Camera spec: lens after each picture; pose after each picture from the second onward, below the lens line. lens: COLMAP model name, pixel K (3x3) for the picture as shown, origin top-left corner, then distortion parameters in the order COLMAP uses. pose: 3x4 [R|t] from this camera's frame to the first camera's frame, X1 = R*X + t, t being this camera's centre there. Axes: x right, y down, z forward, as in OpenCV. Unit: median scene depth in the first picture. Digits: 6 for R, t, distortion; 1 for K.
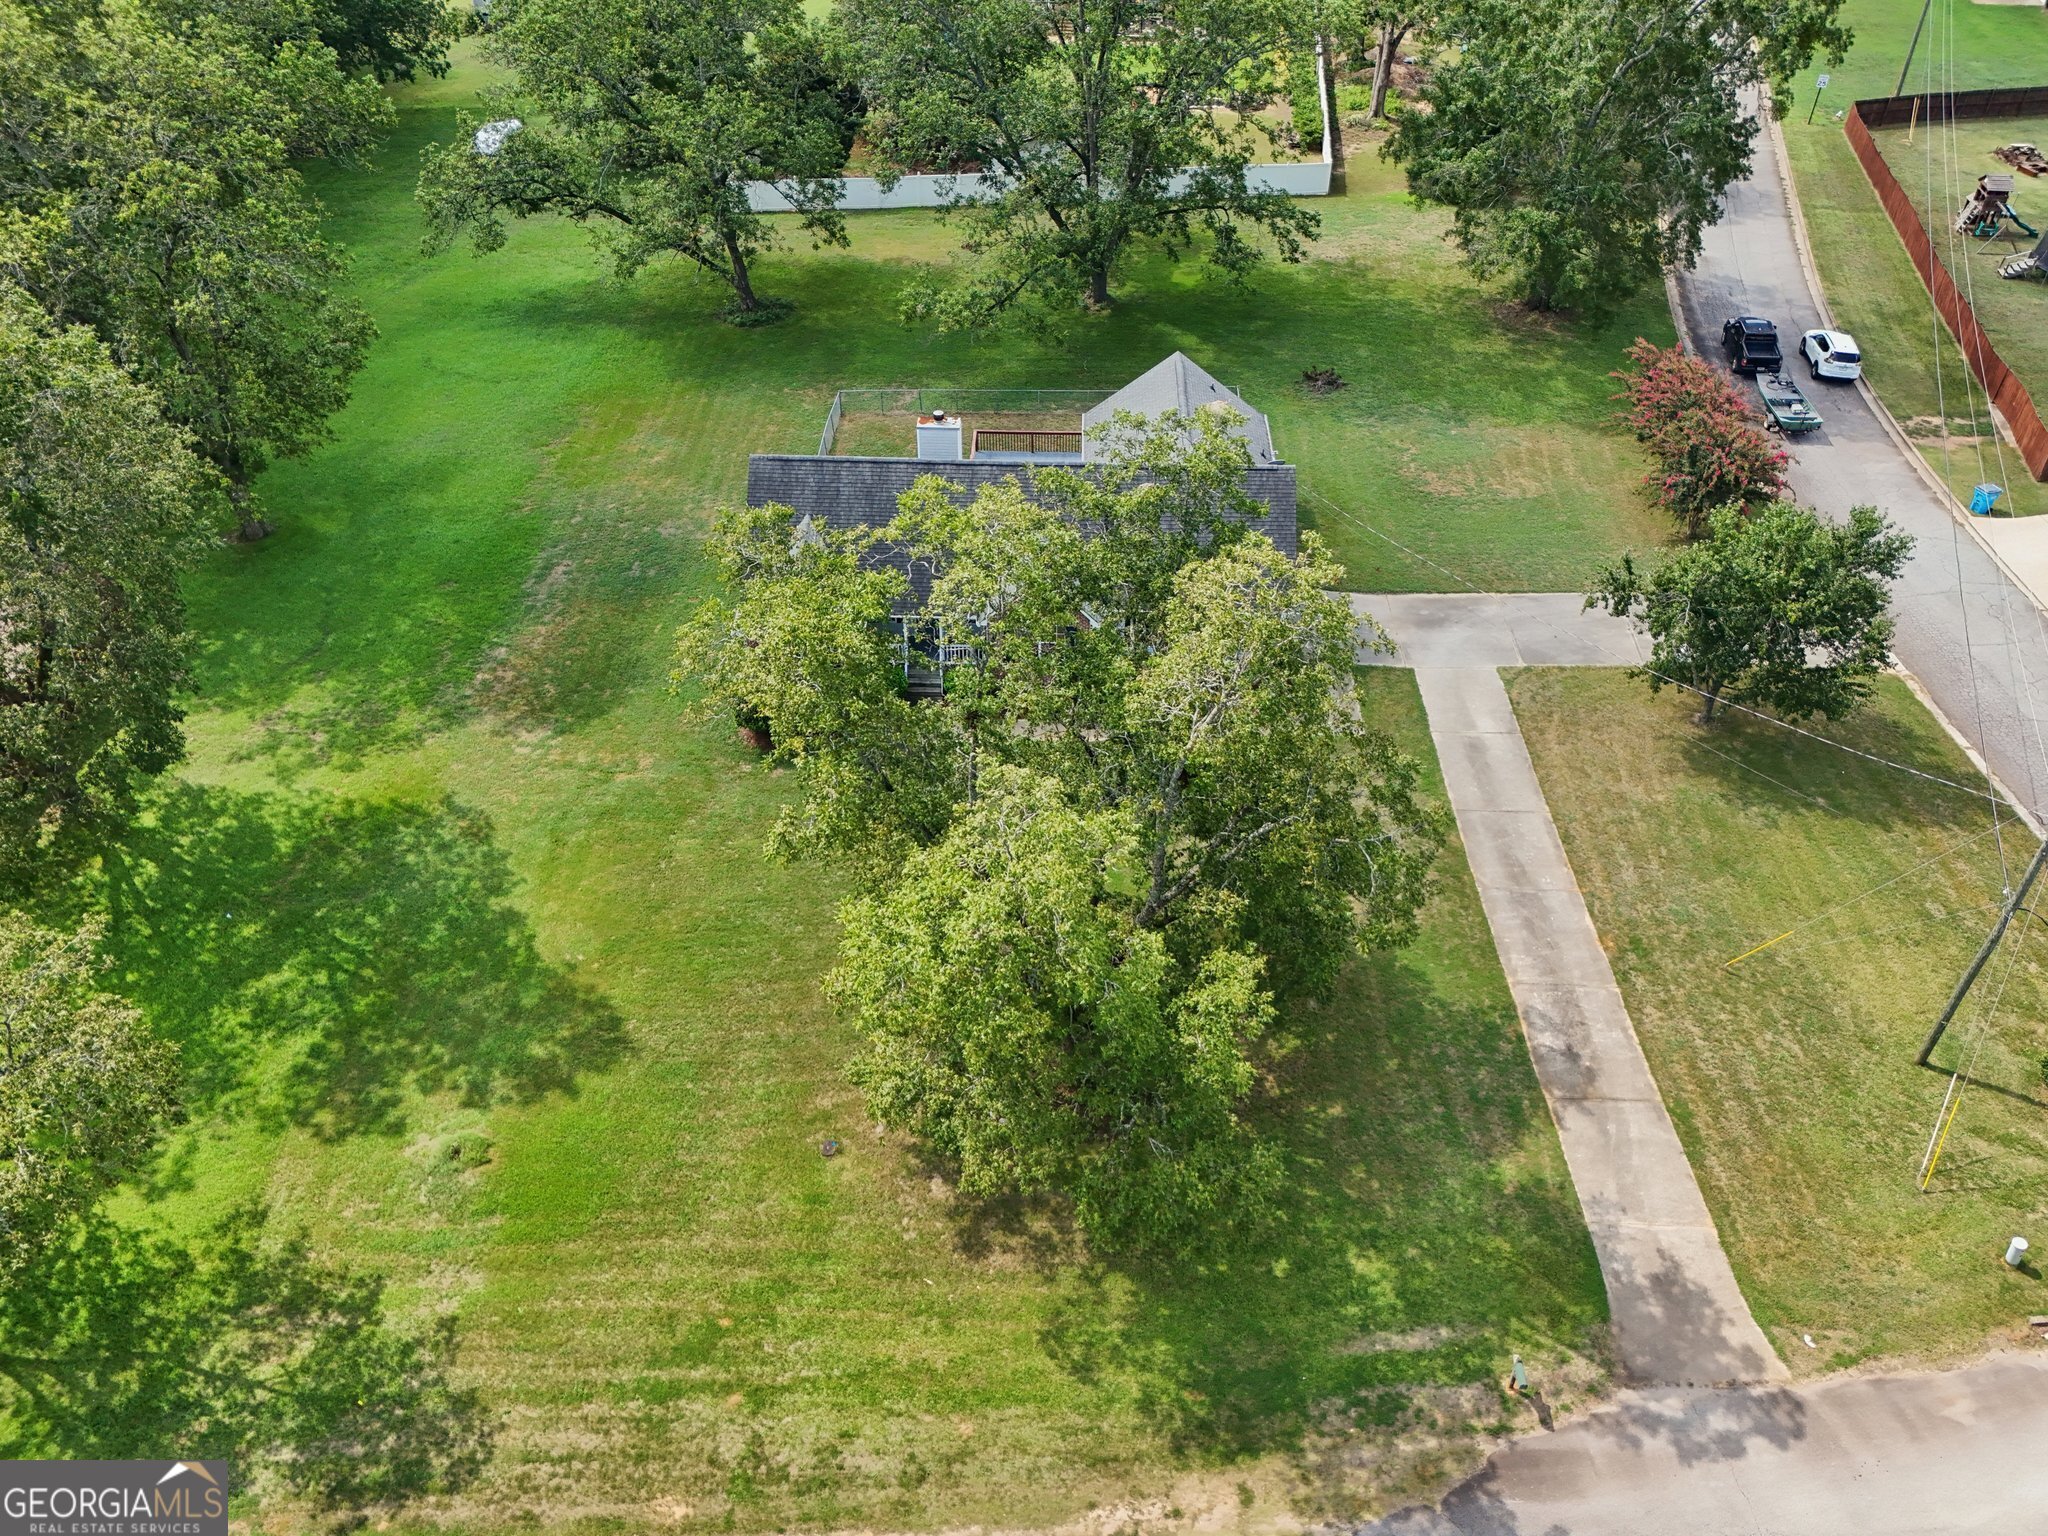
lens RADIAL K [[1563.8, 0, 1032.4], [0, 1563.8, 762.2], [0, 0, 1]] dist [0.071849, -0.068456]
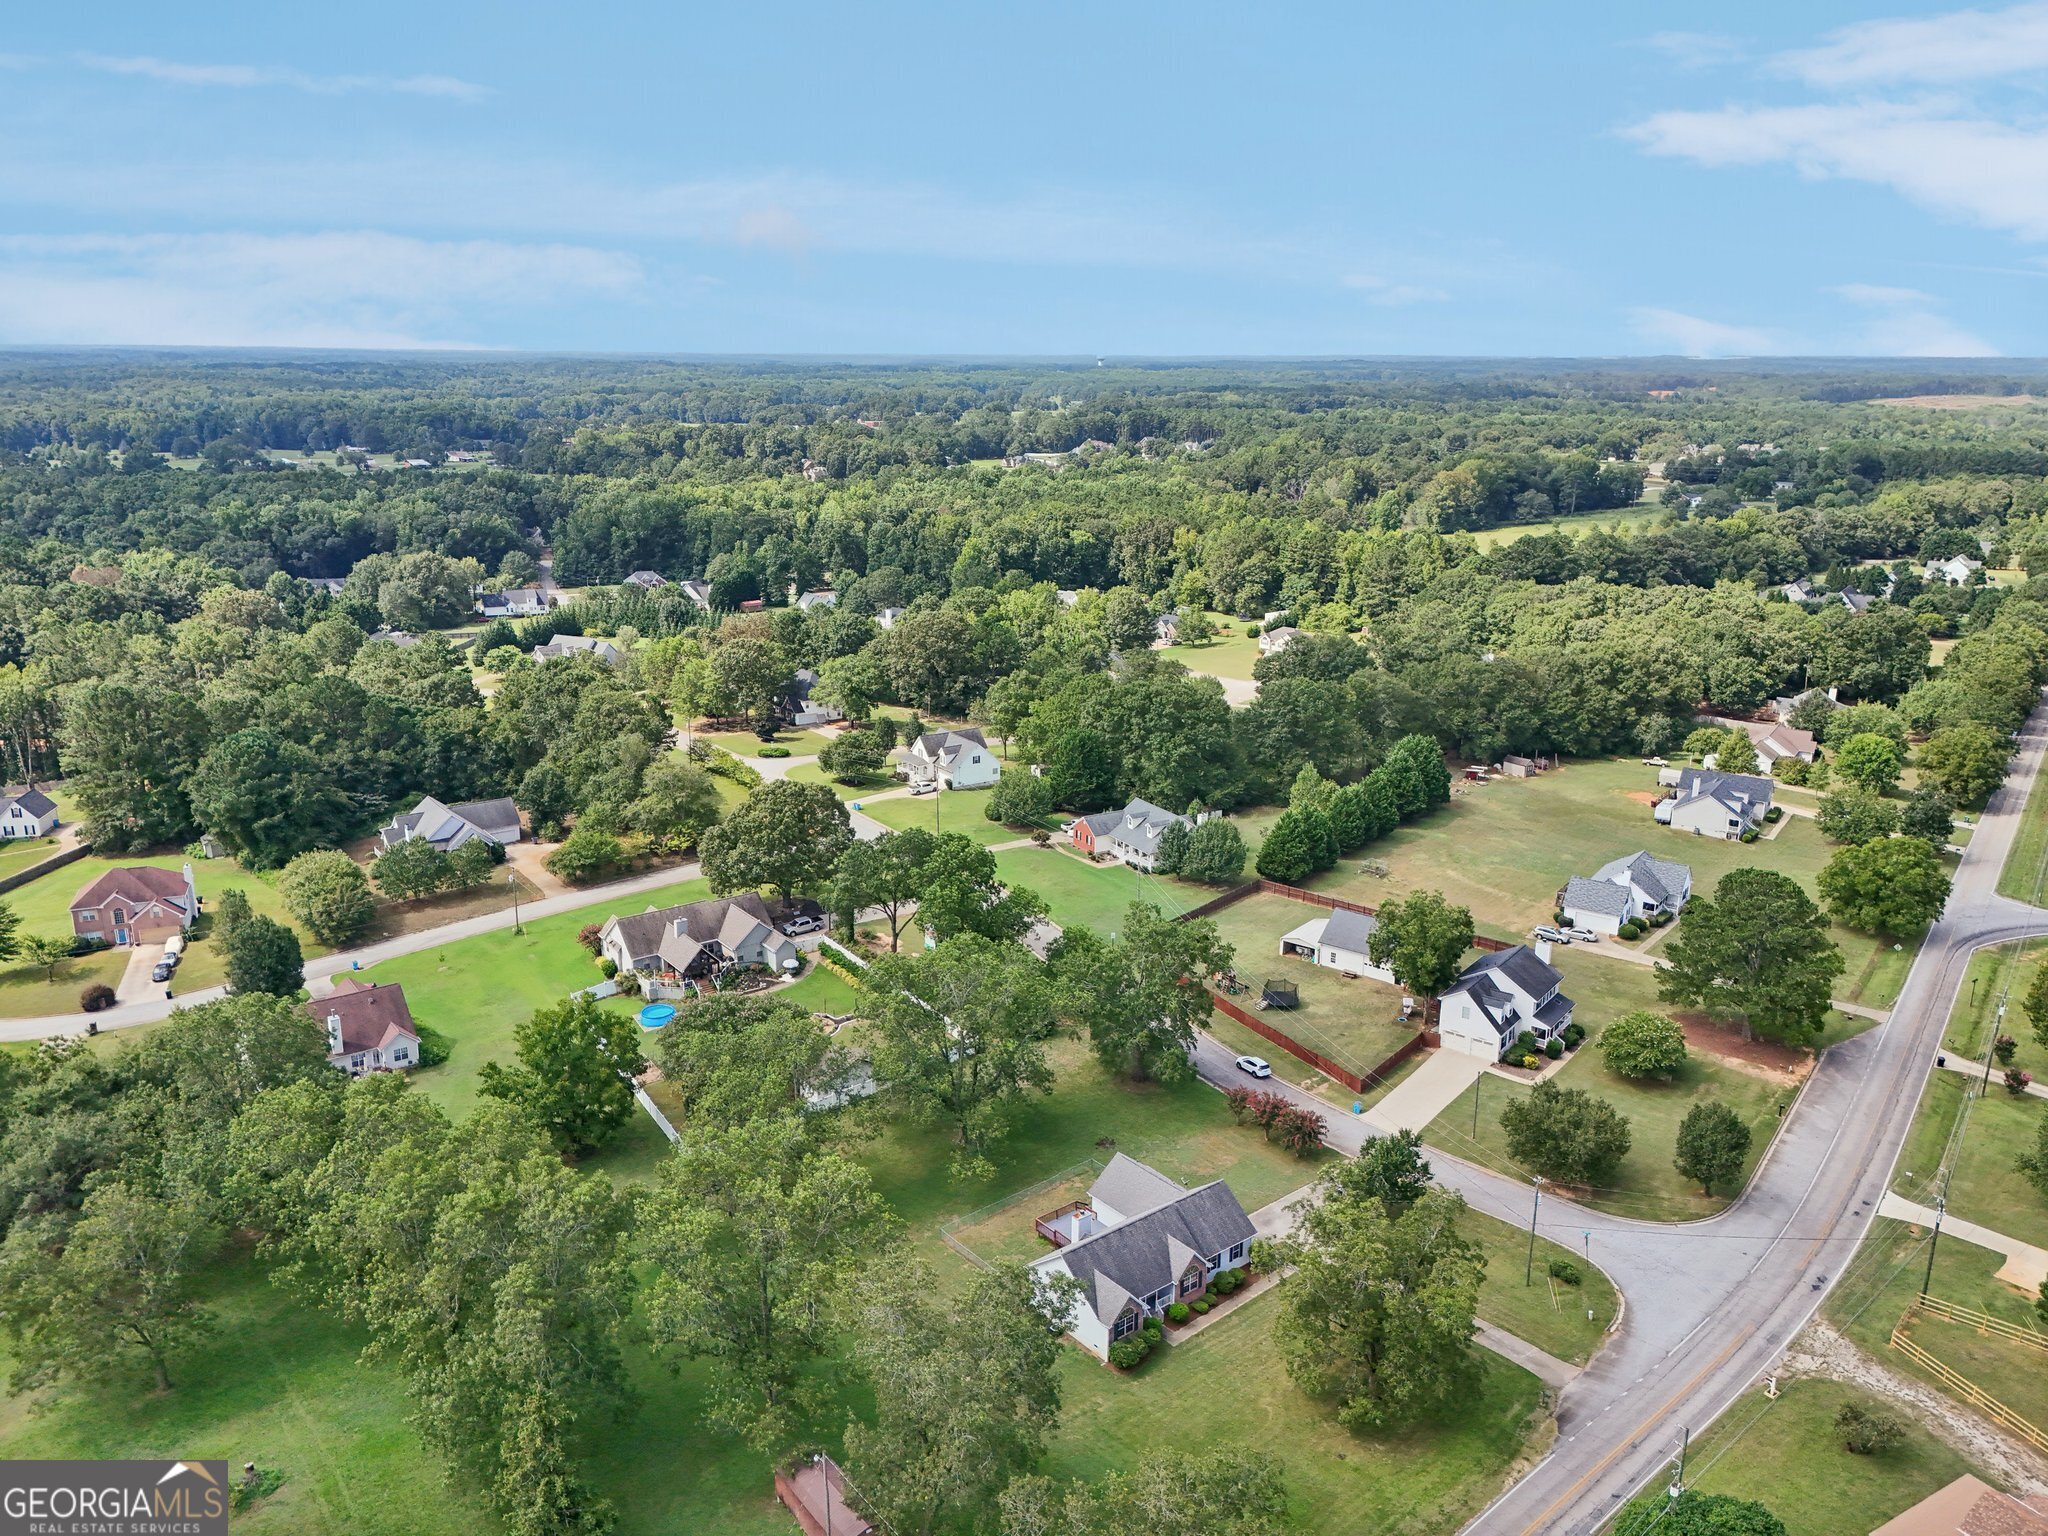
lens RADIAL K [[1563.8, 0, 1032.4], [0, 1563.8, 762.2], [0, 0, 1]] dist [0.071849, -0.068456]
pose [[0.750690, -0.163105, 0.640204, -2.076814], [0.417412, 0.868222, -0.268251, -0.291323], [-0.512086, 0.468602, 0.719847, -1.285285]]
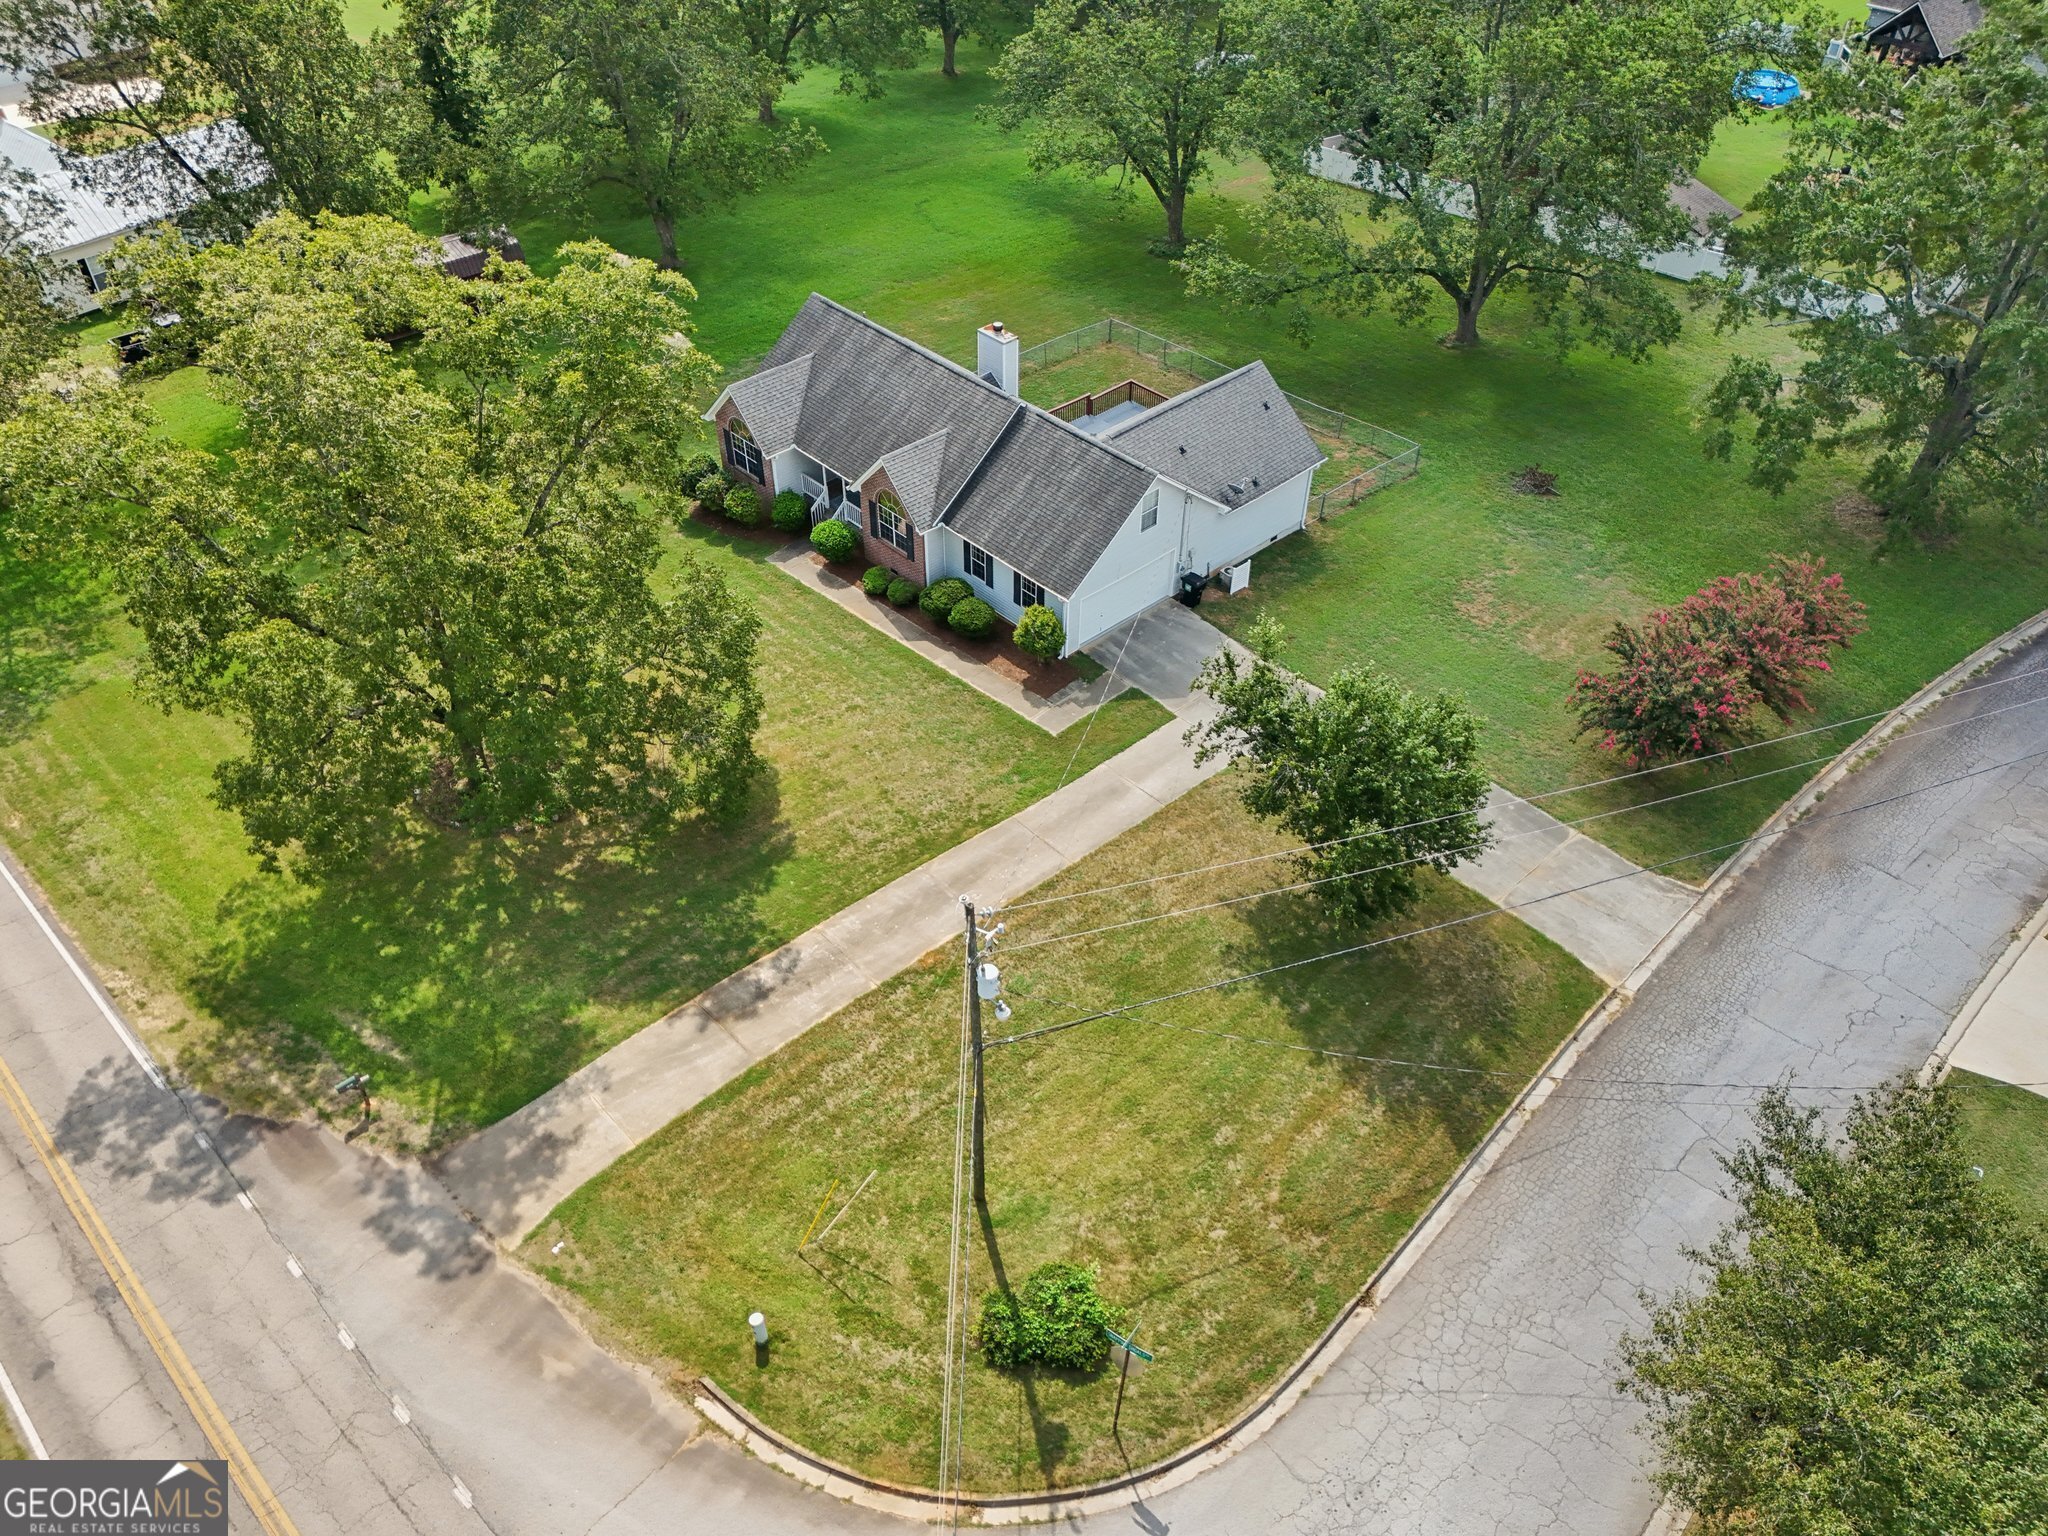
lens RADIAL K [[1563.8, 0, 1032.4], [0, 1563.8, 762.2], [0, 0, 1]] dist [0.071849, -0.068456]
pose [[0.704464, 0.463639, -0.537372, 0.970960], [-0.460569, 0.874702, 0.150903, -0.189882], [0.540006, 0.141191, 0.829734, 0.221233]]
